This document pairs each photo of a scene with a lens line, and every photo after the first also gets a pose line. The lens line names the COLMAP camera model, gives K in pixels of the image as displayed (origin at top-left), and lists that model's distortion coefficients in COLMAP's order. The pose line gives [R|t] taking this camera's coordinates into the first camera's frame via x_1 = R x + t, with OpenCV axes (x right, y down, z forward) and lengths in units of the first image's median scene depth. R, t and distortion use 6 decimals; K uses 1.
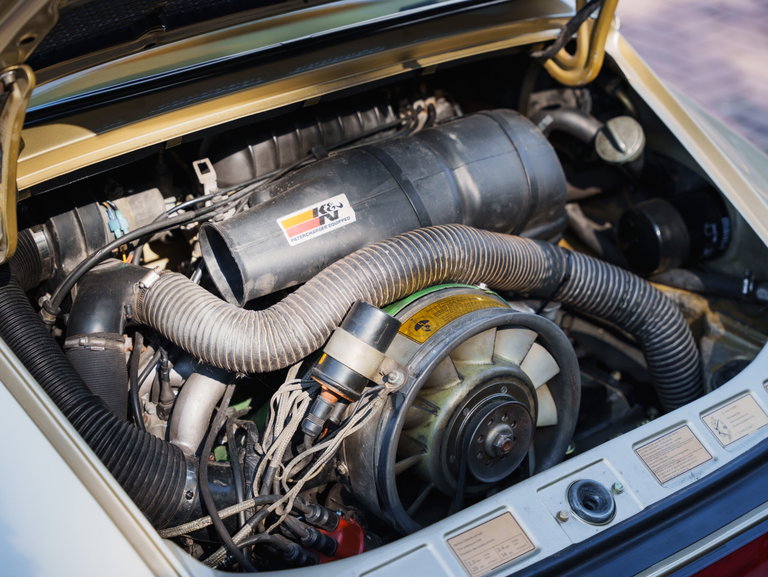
lens RADIAL K [[1419.0, 0, 384.0], [0, 1419.0, 288.5], [0, 0, 1]] dist [0.029480, 0.129194]
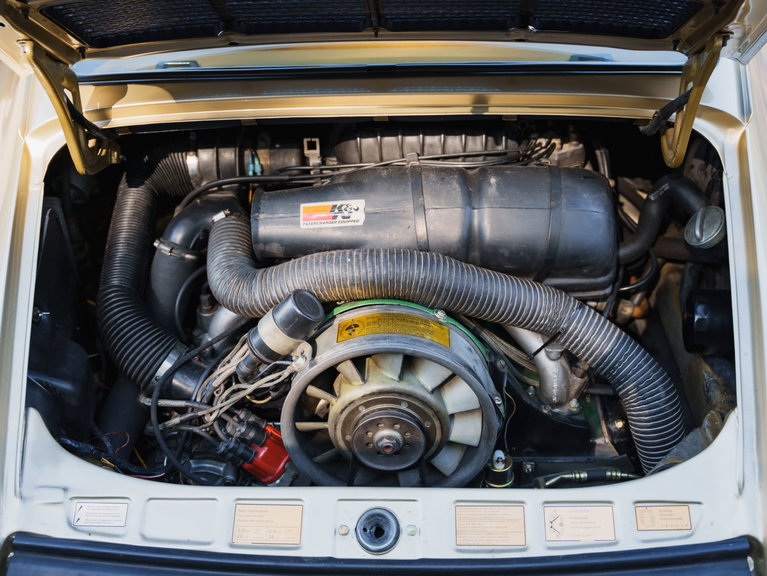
lens RADIAL K [[900.5, 0, 383.5], [0, 900.5, 288.0], [0, 0, 1]] dist [0.004052, 0.019040]
pose [[0.794093, 0.363170, -0.487365, 0.391341], [-0.285864, 0.930794, 0.227825, -0.179208], [0.536376, -0.041594, 0.842954, 0.362512]]
